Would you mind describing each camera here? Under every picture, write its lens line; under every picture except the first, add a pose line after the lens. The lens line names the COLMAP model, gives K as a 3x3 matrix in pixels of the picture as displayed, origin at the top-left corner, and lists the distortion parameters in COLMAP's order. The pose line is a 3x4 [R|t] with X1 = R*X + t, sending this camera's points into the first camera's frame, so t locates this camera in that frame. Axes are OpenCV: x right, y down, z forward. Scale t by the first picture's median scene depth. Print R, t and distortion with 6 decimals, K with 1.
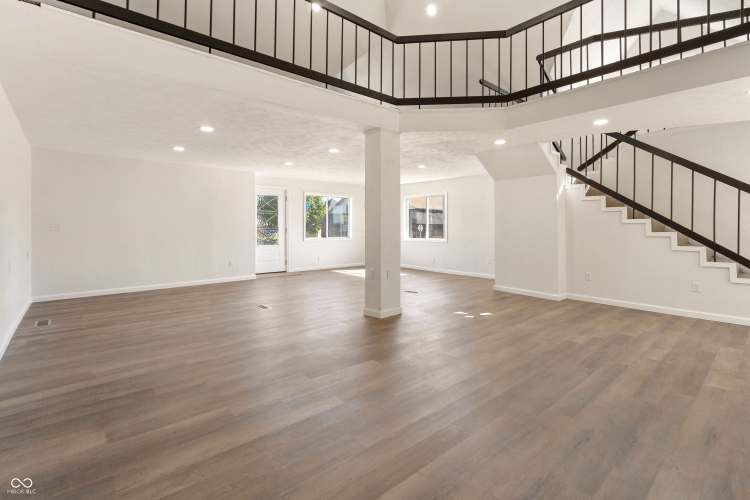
lens RADIAL K [[358.8, 0, 399.9], [0, 358.8, 227.1], [0, 0, 1]] dist [0.000706, 0.000320]
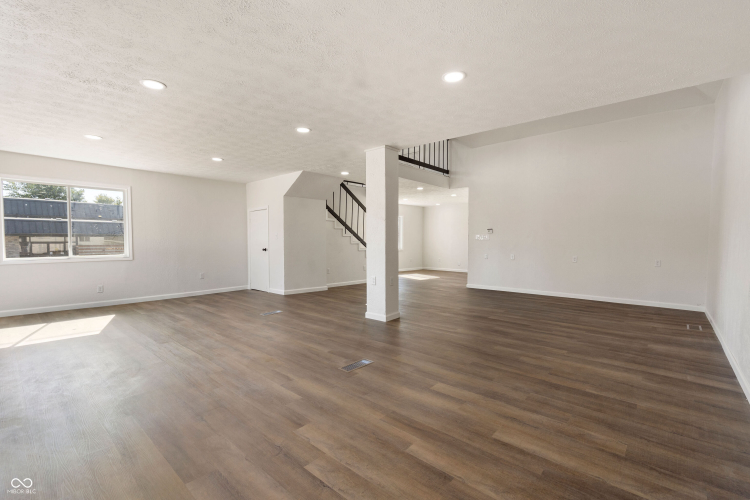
lens RADIAL K [[332.3, 0, 373.9], [0, 332.3, 240.9], [0, 0, 1]] dist [0.000624, -0.000134]
pose [[-0.094914, -0.005004, 0.995473, -1.604490], [-0.001447, 0.999987, 0.004889, 0.009040], [-0.995484, -0.000976, -0.094920, 1.722943]]
